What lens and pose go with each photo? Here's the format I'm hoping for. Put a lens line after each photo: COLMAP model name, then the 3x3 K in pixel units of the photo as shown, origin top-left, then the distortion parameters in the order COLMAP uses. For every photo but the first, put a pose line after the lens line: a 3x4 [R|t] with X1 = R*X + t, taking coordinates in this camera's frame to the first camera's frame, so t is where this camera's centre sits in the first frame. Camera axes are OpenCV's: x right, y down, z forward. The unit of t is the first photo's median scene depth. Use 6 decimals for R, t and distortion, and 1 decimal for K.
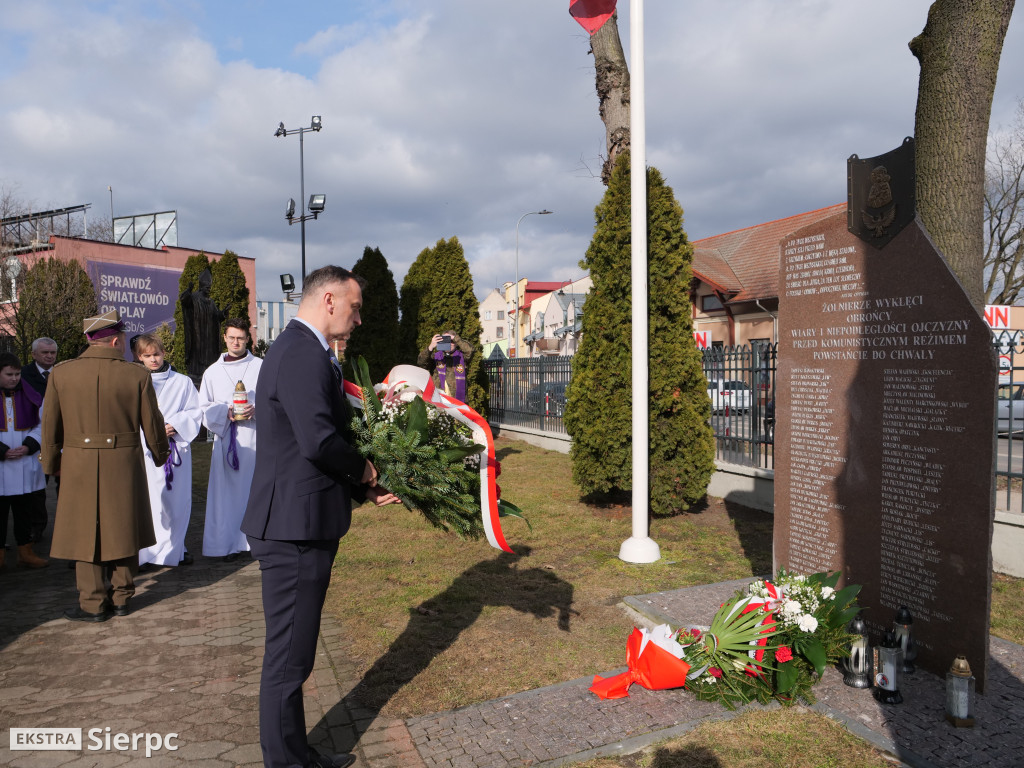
lens RADIAL K [[725.7, 0, 511.4], [0, 725.7, 380.4], [0, 0, 1]] dist [-0.054343, 0.018274]
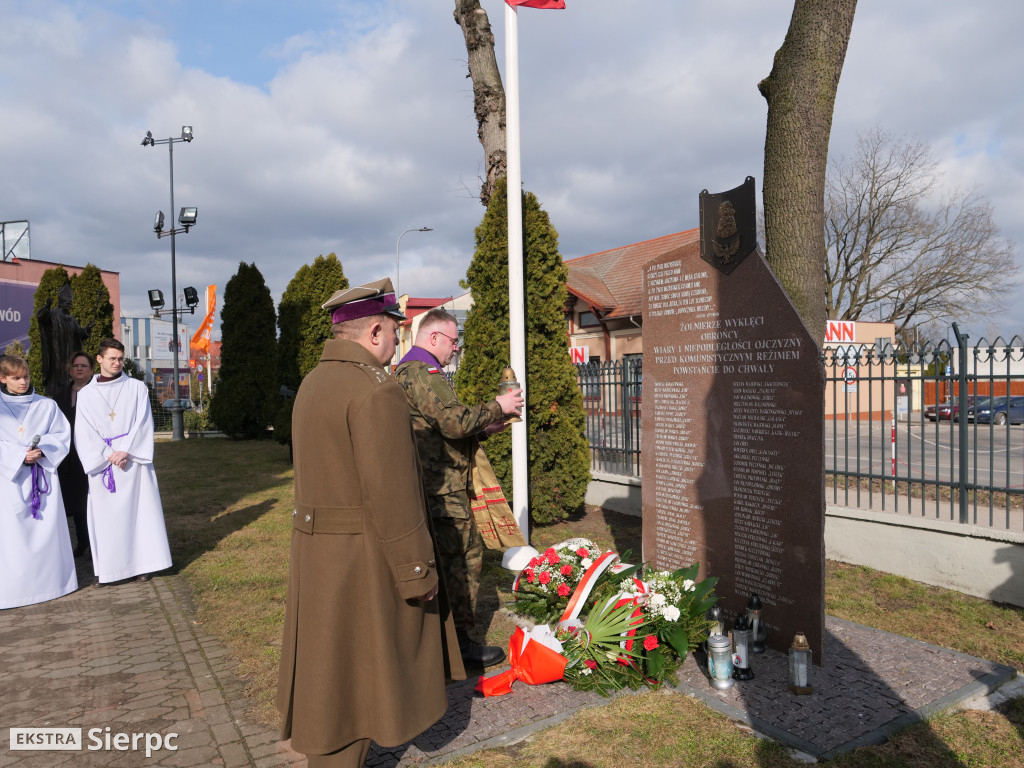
lens RADIAL K [[725.7, 0, 511.4], [0, 725.7, 380.4], [0, 0, 1]] dist [-0.054343, 0.018274]
pose [[0.986878, -0.012746, 0.160963, -0.002534], [0.016269, 0.999656, -0.020584, -0.000528], [-0.160645, 0.022933, 0.986746, -0.050139]]
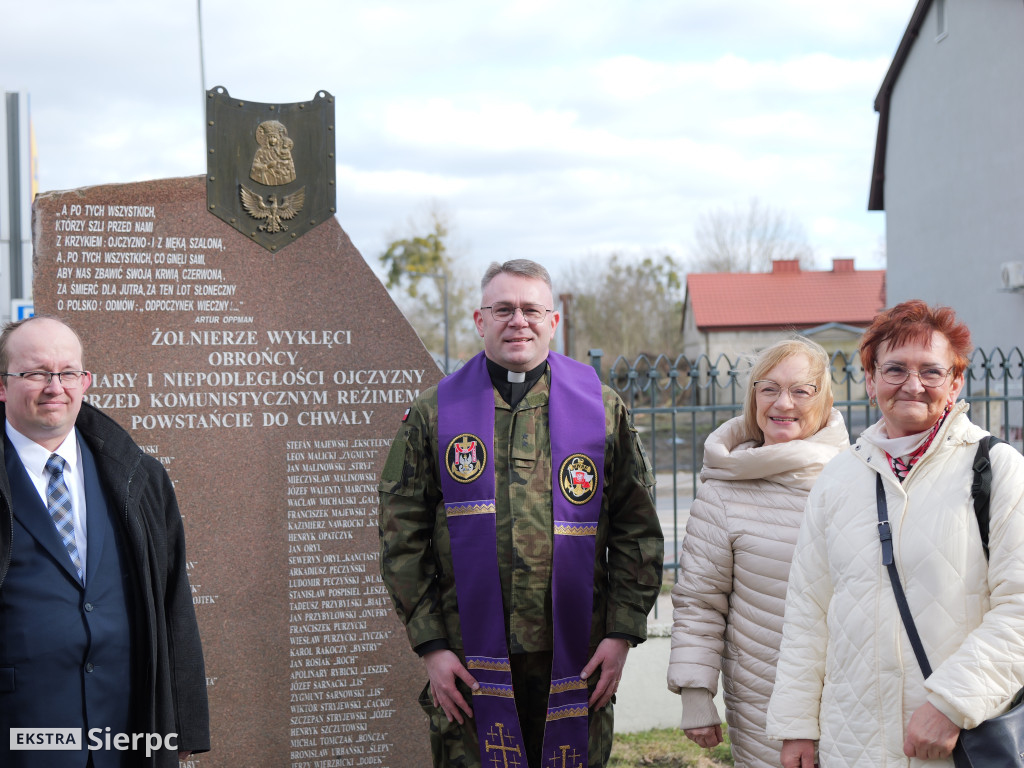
lens RADIAL K [[1526.1, 0, 531.8], [0, 1526.1, 389.2], [0, 0, 1]] dist [0.005905, 0.008518]
pose [[0.072917, 0.006207, 0.997319, -0.713078], [0.043790, 0.998996, -0.009419, -0.035081], [-0.996376, 0.044359, 0.072572, 0.599631]]
